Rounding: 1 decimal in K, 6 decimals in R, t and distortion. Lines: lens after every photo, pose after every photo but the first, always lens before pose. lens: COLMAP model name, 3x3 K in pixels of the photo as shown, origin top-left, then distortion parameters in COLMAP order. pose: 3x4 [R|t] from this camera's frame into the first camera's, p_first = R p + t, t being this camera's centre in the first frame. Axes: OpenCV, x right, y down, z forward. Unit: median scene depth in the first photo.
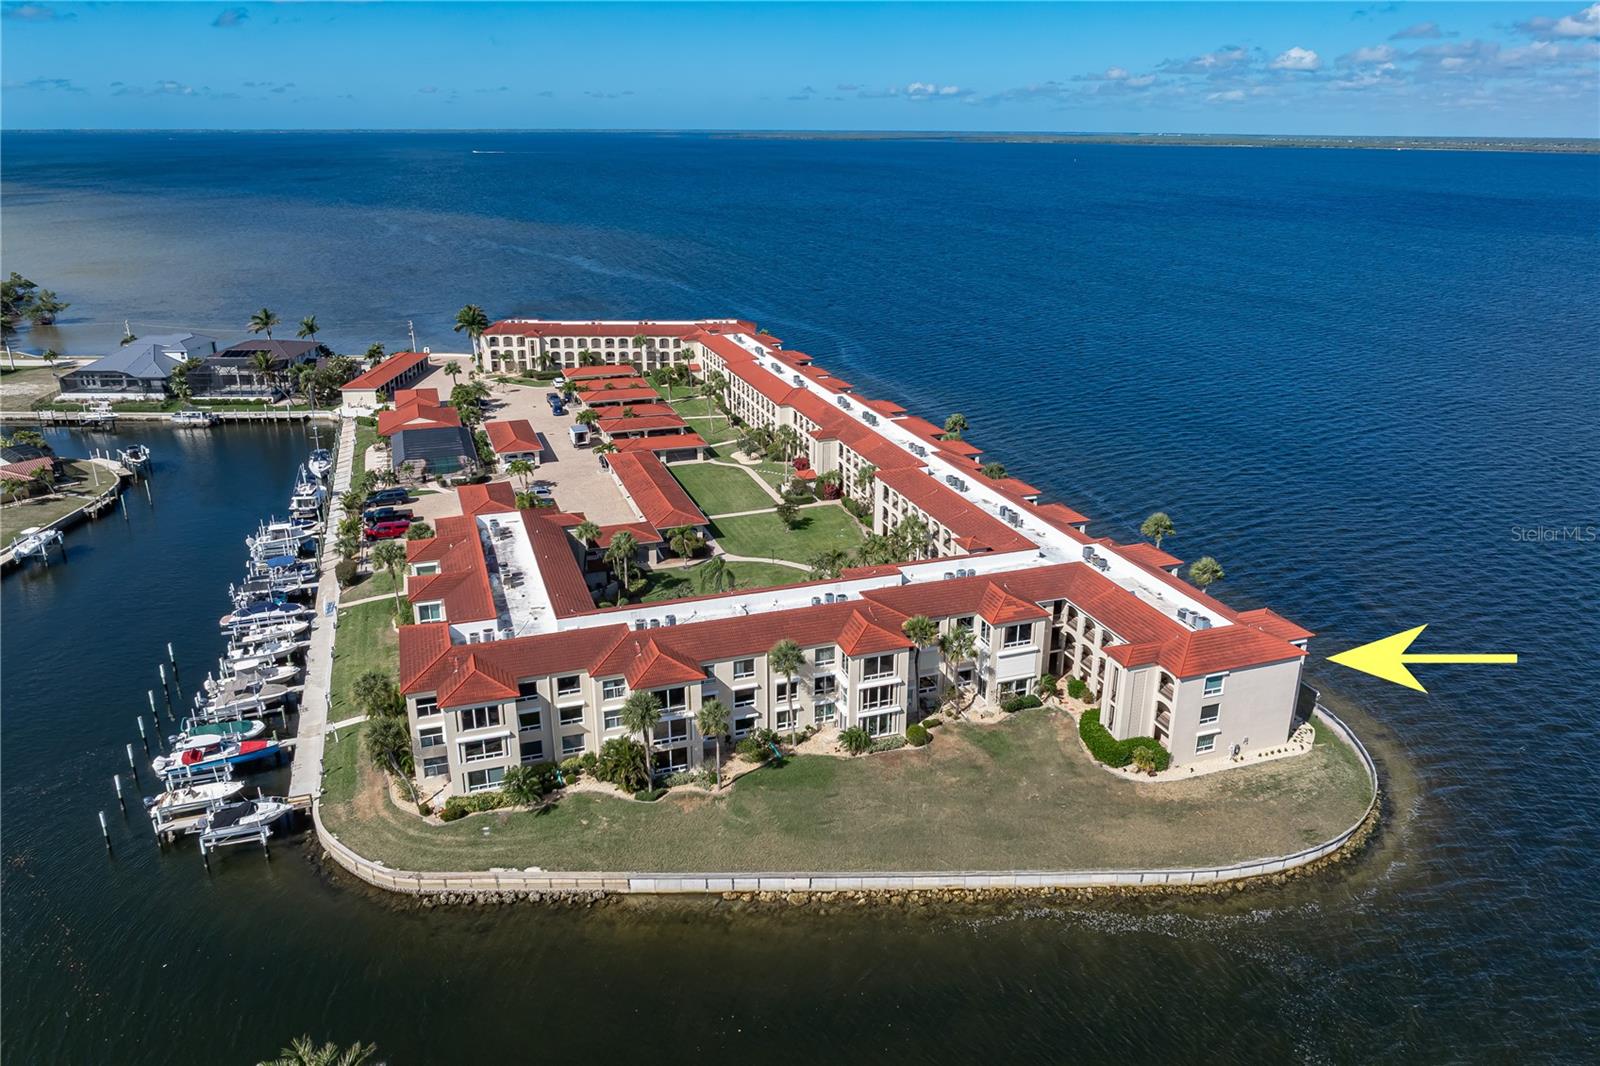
lens RADIAL K [[1124.2, 0, 809.9], [0, 1124.2, 513.7], [0, 0, 1]] dist [-0.029983, -0.003507]
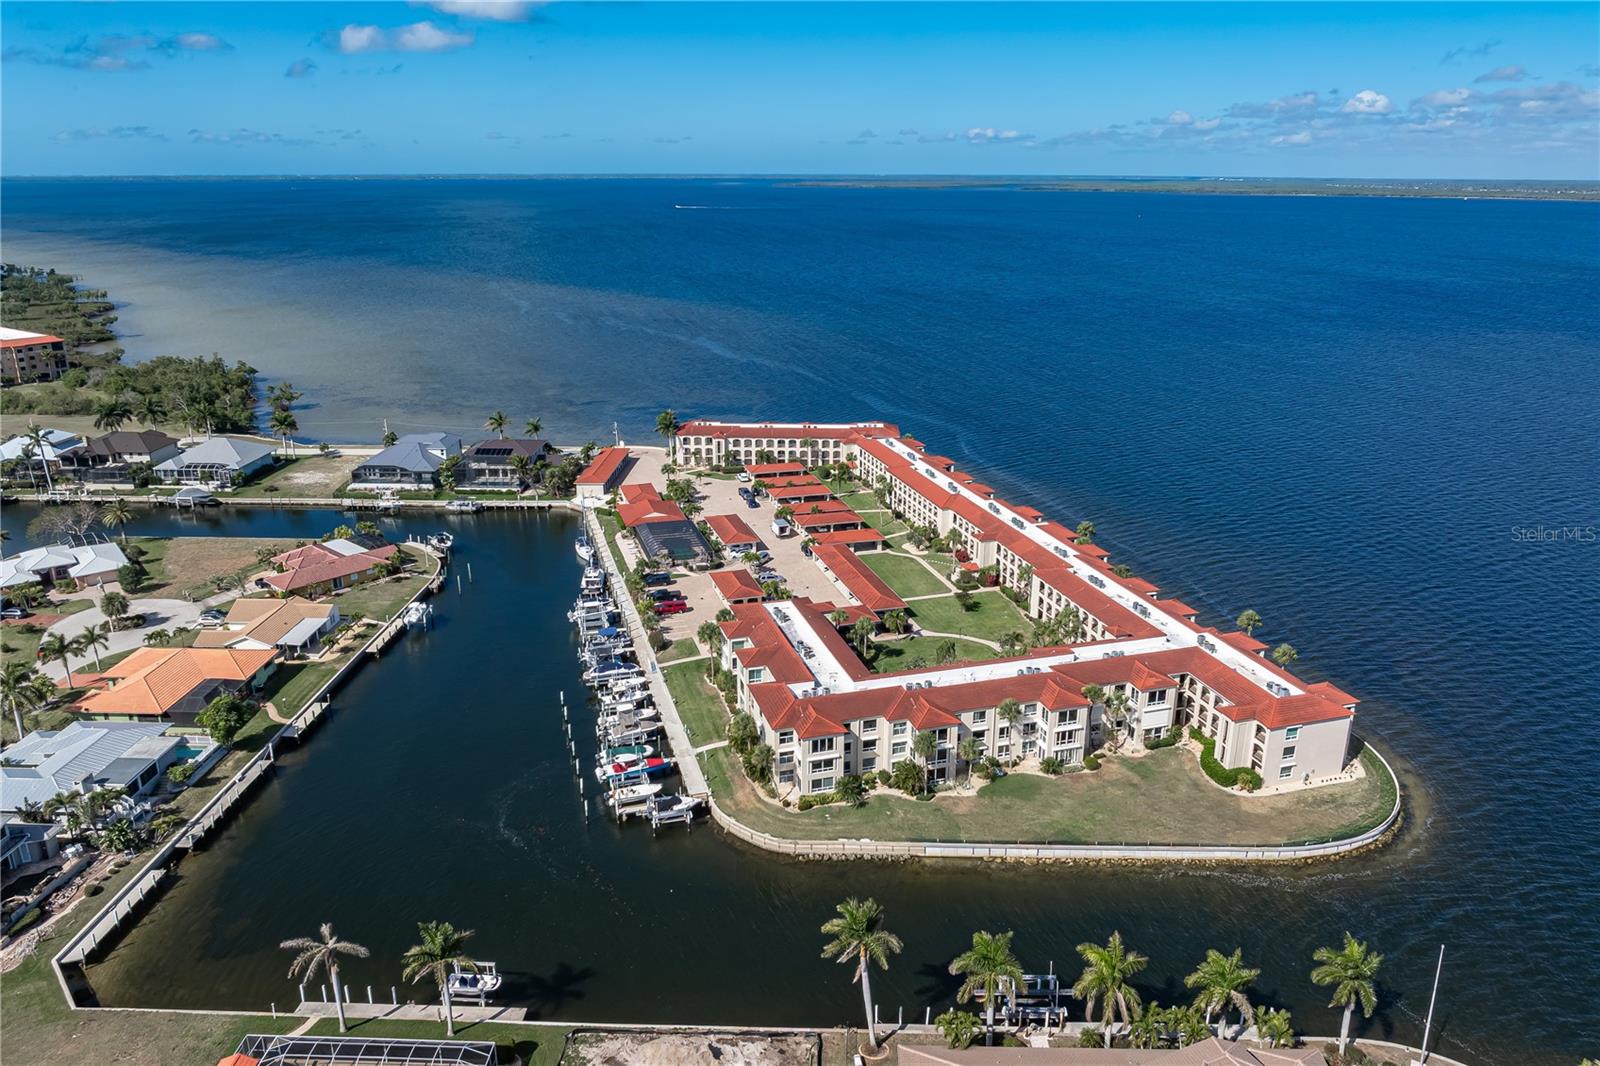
lens RADIAL K [[1131.4, 0, 808.9], [0, 1131.4, 524.7], [0, 0, 1]] dist [-0.023102, 0.002826]
pose [[0.998804, 0.012432, -0.047278, -0.204148], [-0.013655, 0.999578, -0.025643, -0.074650], [0.046939, 0.026258, 0.998553, -0.511345]]
